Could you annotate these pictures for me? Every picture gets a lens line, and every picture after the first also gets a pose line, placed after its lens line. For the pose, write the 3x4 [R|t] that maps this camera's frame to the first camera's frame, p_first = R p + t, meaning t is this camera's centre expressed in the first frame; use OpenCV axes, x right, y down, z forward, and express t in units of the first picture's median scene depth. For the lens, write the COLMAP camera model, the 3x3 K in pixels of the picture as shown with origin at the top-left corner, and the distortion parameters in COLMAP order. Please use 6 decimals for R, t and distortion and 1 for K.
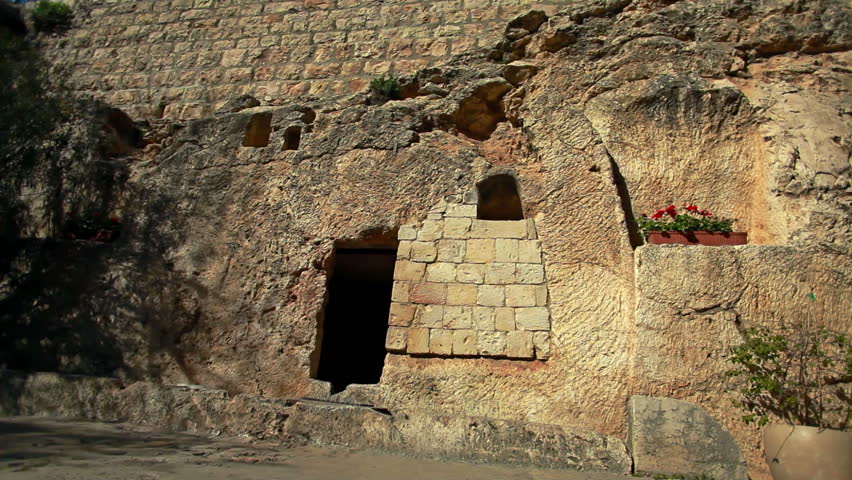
lens RADIAL K [[469.8, 0, 426.0], [0, 469.8, 240.0], [0, 0, 1]] dist [-0.066819, 0.044772]
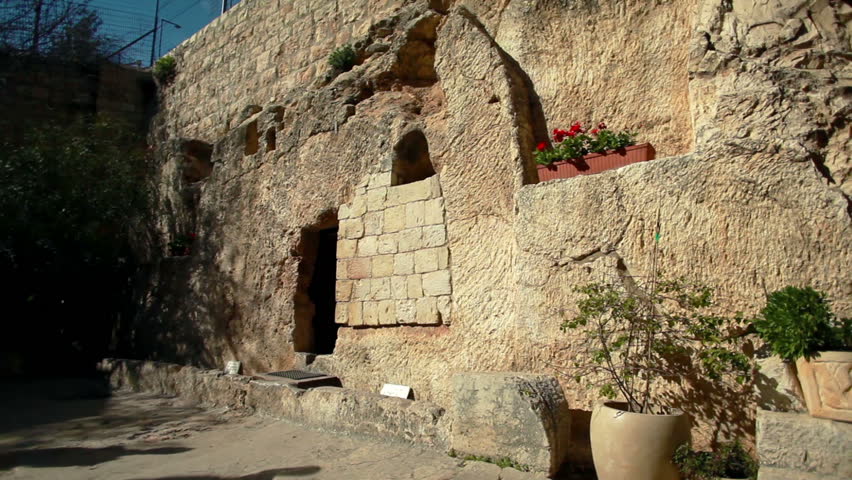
lens RADIAL K [[469.8, 0, 426.0], [0, 469.8, 240.0], [0, 0, 1]] dist [-0.066819, 0.044772]
pose [[0.886734, -0.170971, -0.429501, 0.588215], [0.243564, 0.962467, 0.119726, -0.037195], [0.392910, -0.210777, 0.895095, 0.123963]]
